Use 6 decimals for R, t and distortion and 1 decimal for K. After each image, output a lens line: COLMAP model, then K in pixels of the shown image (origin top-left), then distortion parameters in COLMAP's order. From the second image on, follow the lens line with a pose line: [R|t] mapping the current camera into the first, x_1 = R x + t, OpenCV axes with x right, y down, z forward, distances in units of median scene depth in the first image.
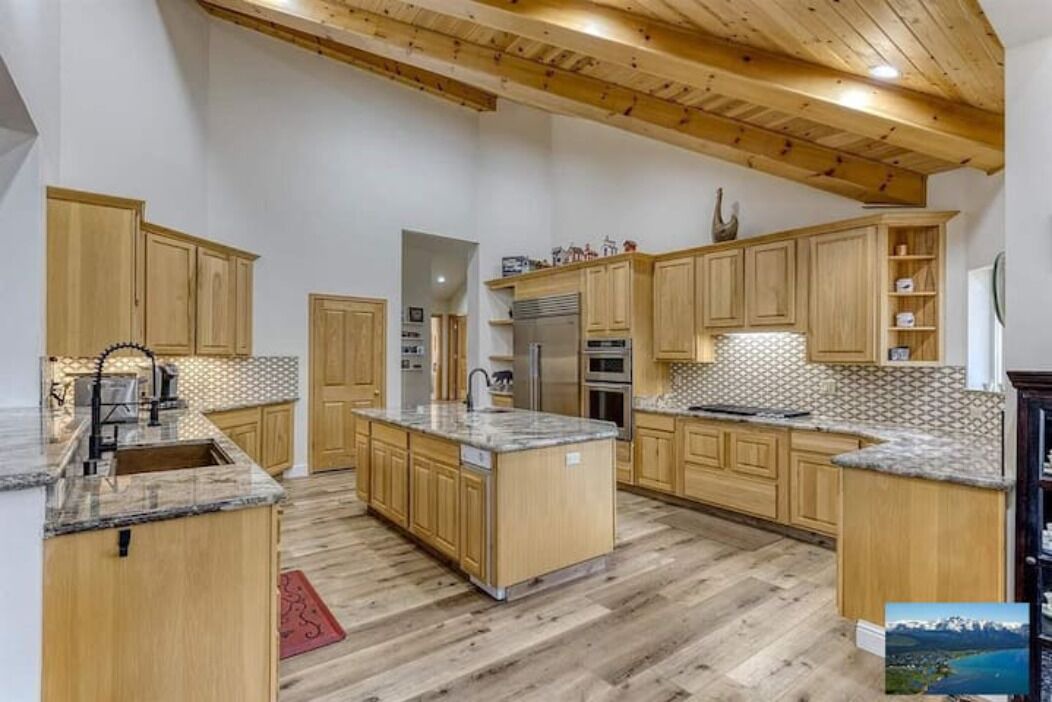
lens RADIAL K [[512.6, 0, 535.0], [0, 512.6, 350.0], [0, 0, 1]] dist [-0.001493, -0.000046]
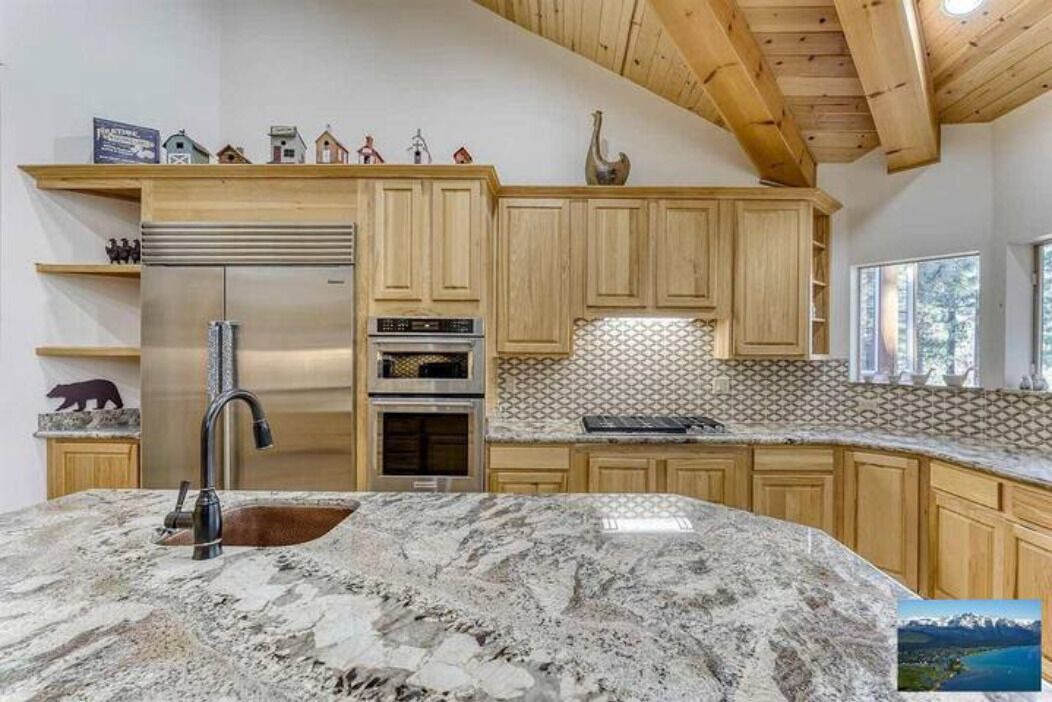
lens RADIAL K [[461.5, 0, 519.6], [0, 461.5, 350.9], [0, 0, 1]] dist [-0.006443, 0.000212]
pose [[0.624184, -0.001480, 0.781276, -0.203059], [-0.010649, 0.999889, 0.010402, 0.009544], [-0.781205, -0.014812, 0.624099, 0.691862]]
